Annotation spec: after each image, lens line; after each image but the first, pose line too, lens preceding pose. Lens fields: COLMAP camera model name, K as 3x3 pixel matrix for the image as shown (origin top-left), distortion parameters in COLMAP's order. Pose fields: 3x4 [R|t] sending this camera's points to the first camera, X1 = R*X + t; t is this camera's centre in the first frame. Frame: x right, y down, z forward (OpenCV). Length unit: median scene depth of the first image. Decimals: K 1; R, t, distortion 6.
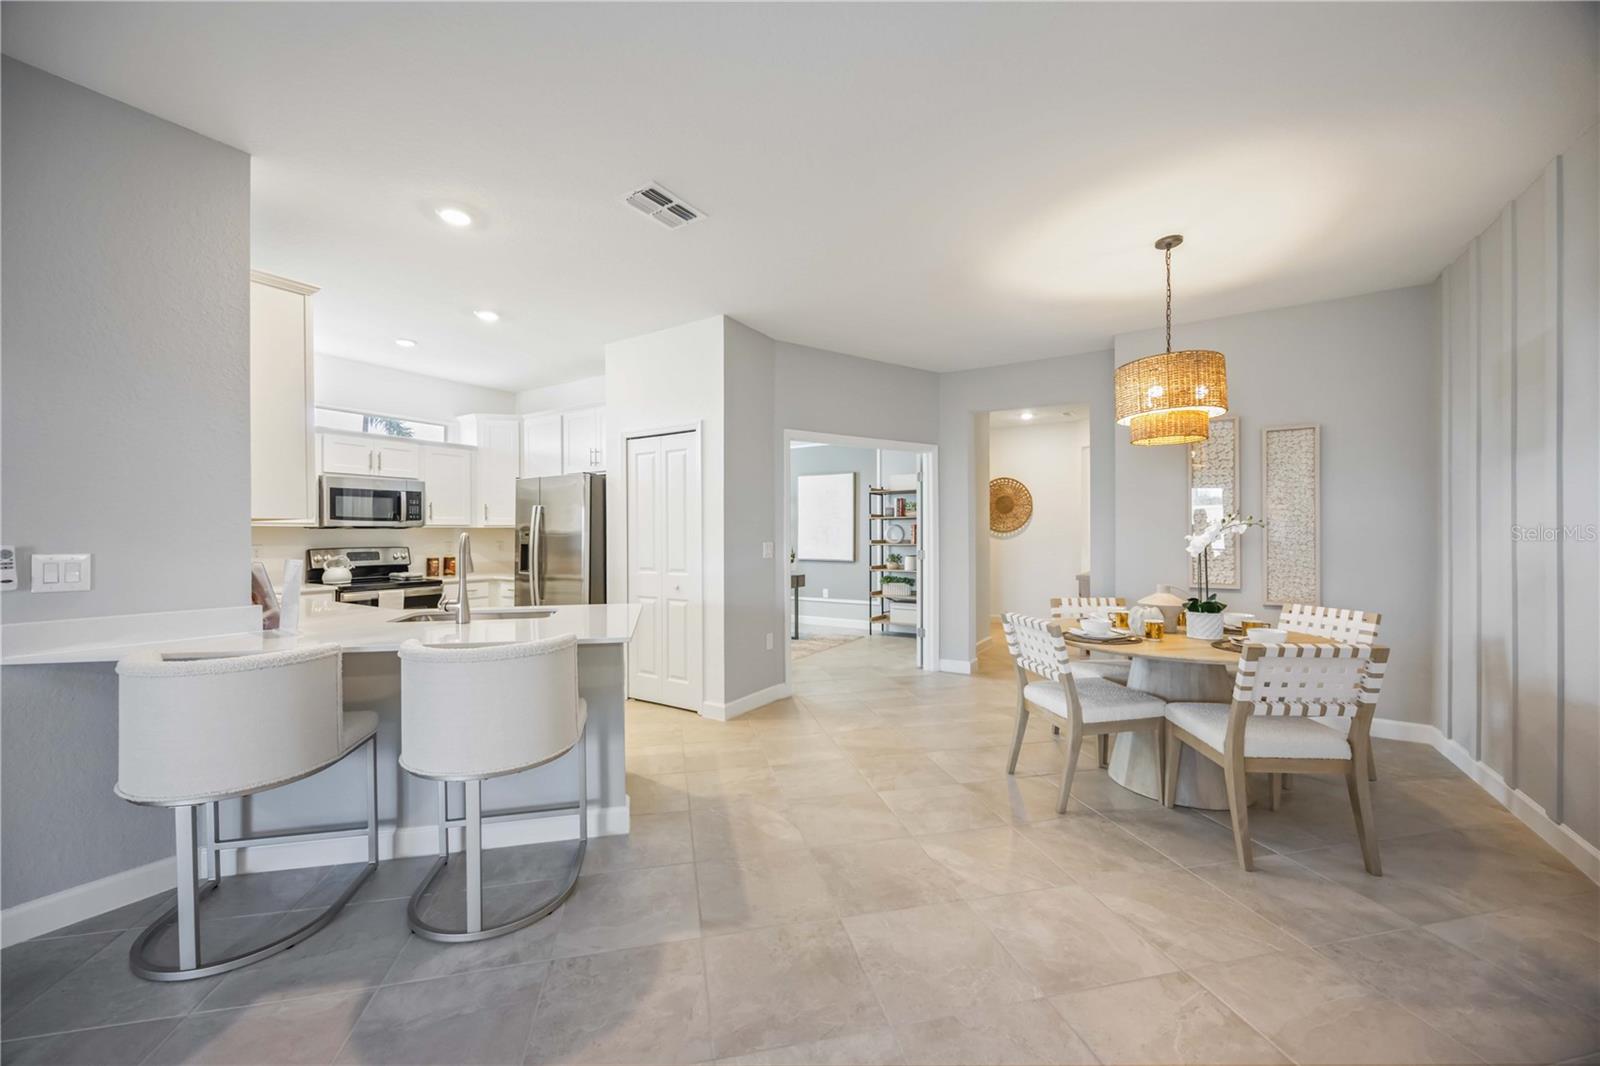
lens RADIAL K [[620.2, 0, 802.0], [0, 620.2, 547.3], [0, 0, 1]] dist [0.000014, 0.000048]
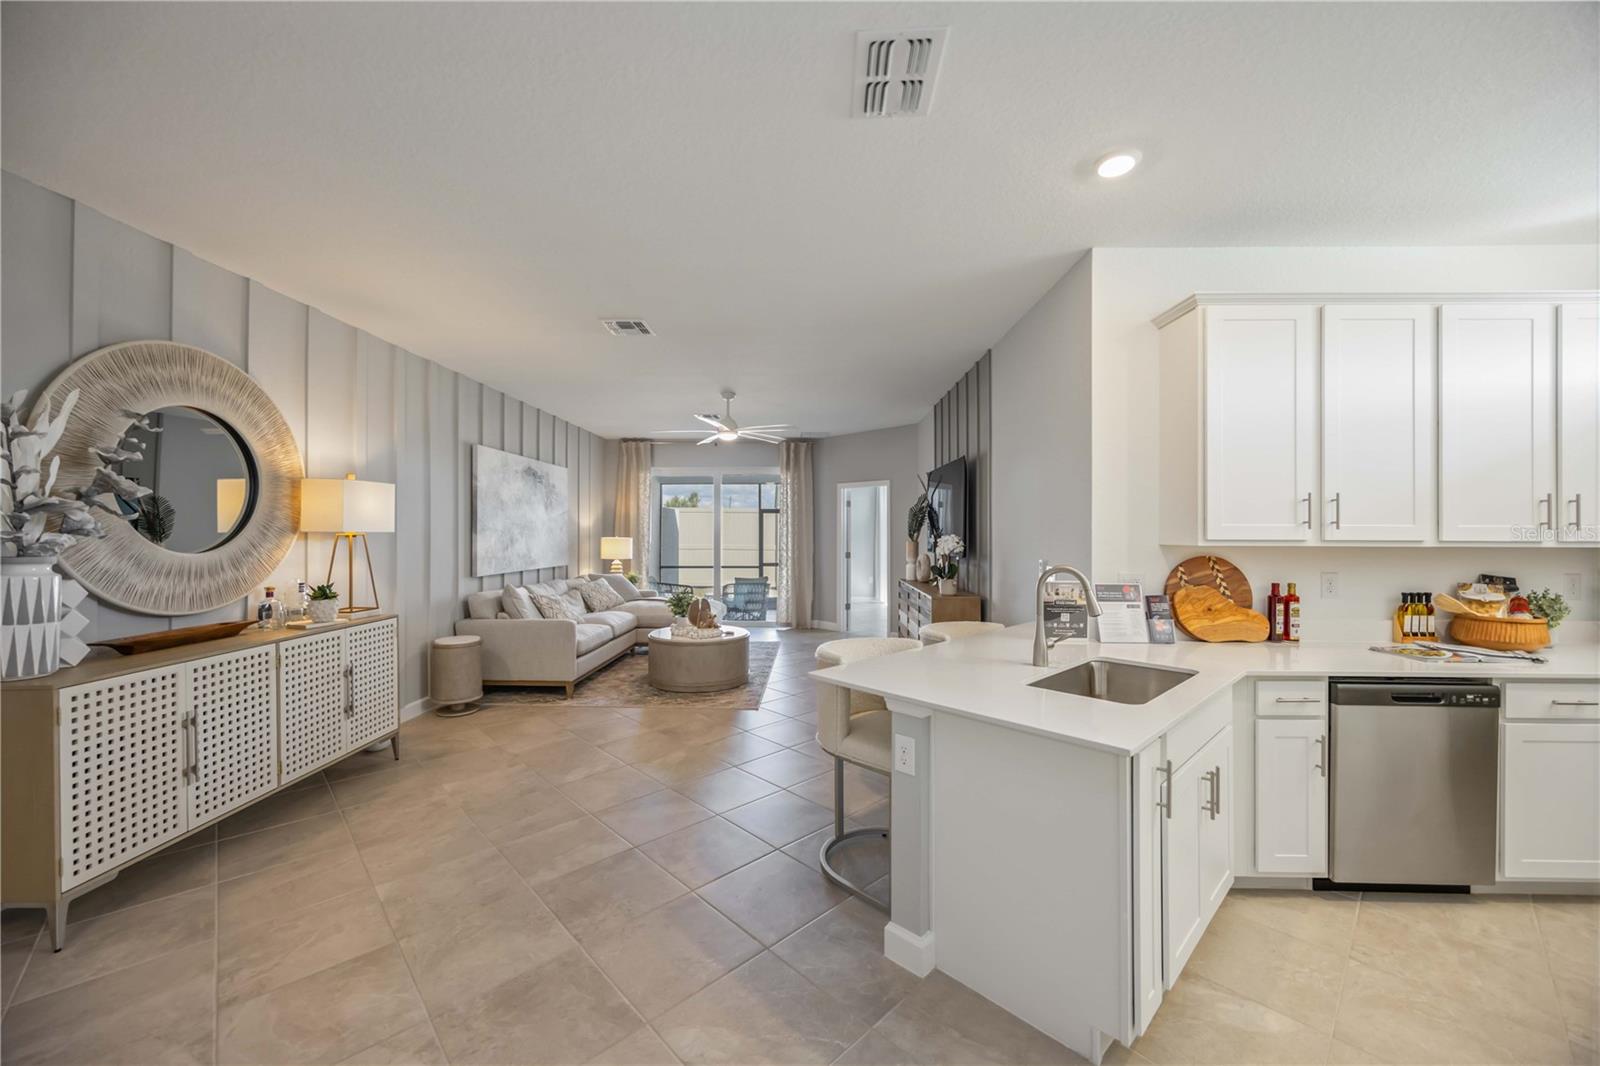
lens RADIAL K [[636.4, 0, 800.0], [0, 636.4, 533.0], [0, 0, 1]] dist [0.000068, -0.000066]
pose [[-0.860931, 0.003377, -0.508711, 0.273042], [-0.000753, 0.999968, 0.007913, -0.090968], [0.508721, 0.007196, -0.860901, 2.009141]]
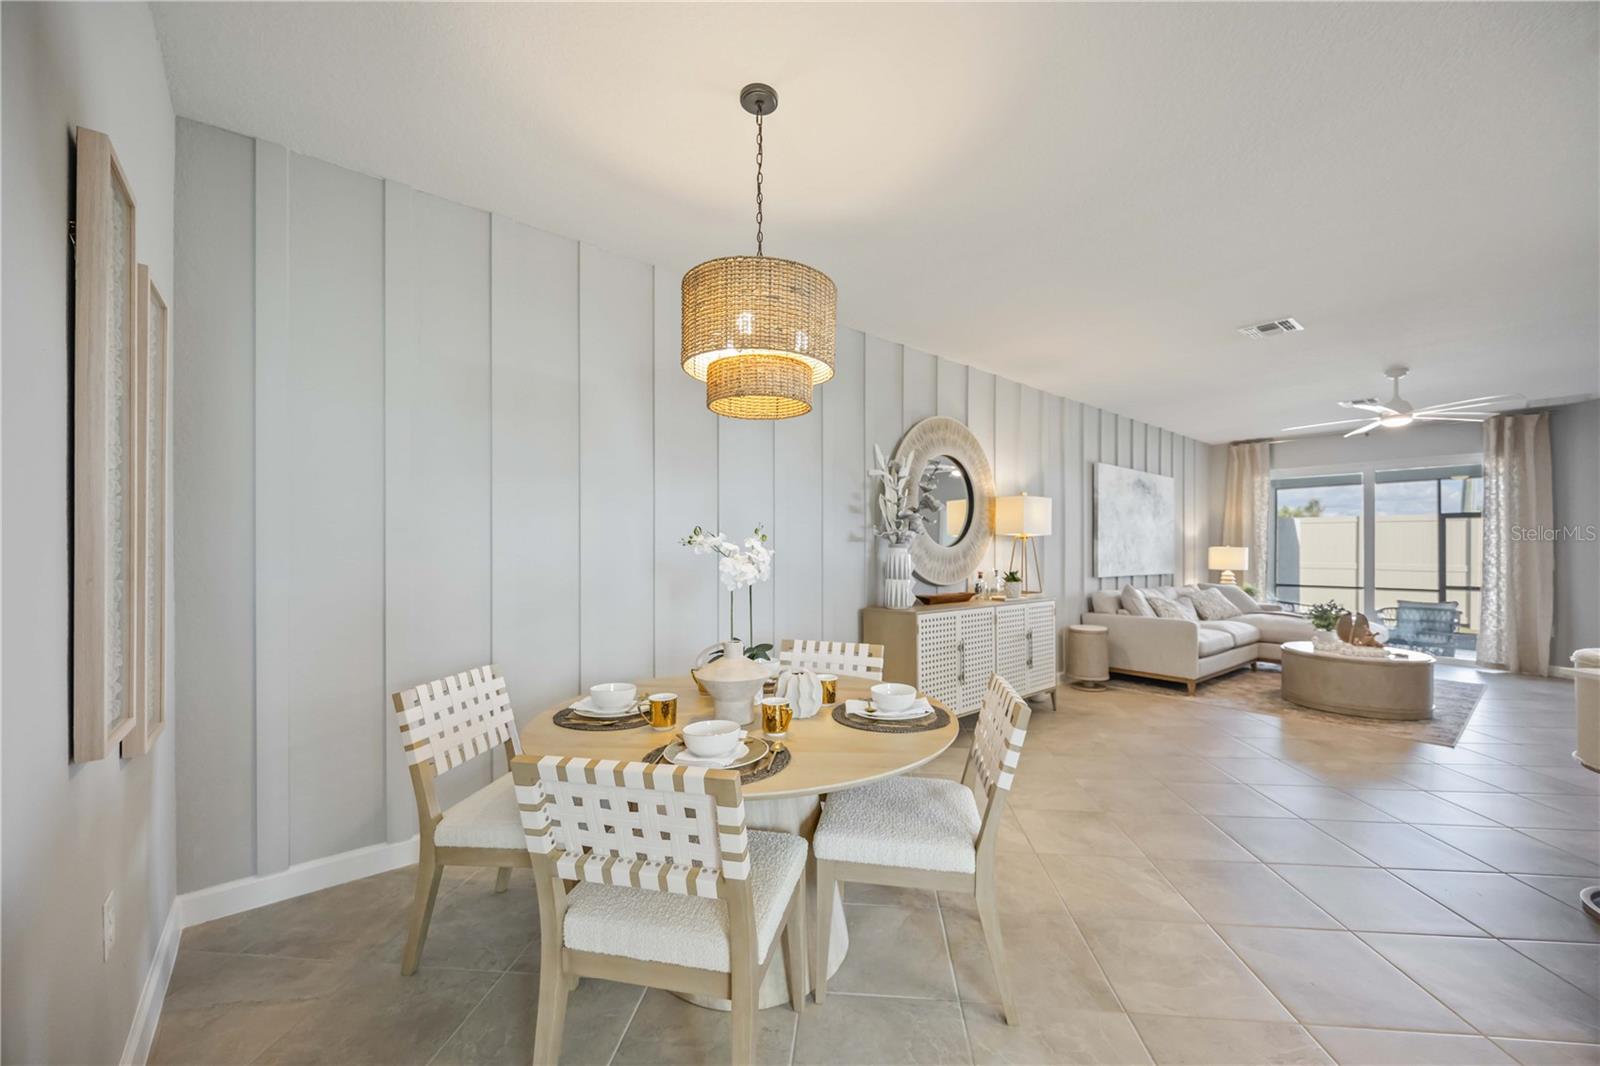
lens RADIAL K [[620.2, 0, 802.0], [0, 620.2, 547.3], [0, 0, 1]] dist [0.000014, 0.000048]
pose [[-0.948237, 0.002944, 0.317551, 0.517155], [0.004194, 0.999986, 0.003254, -0.039369], [-0.317537, 0.004418, -0.948236, 2.363618]]
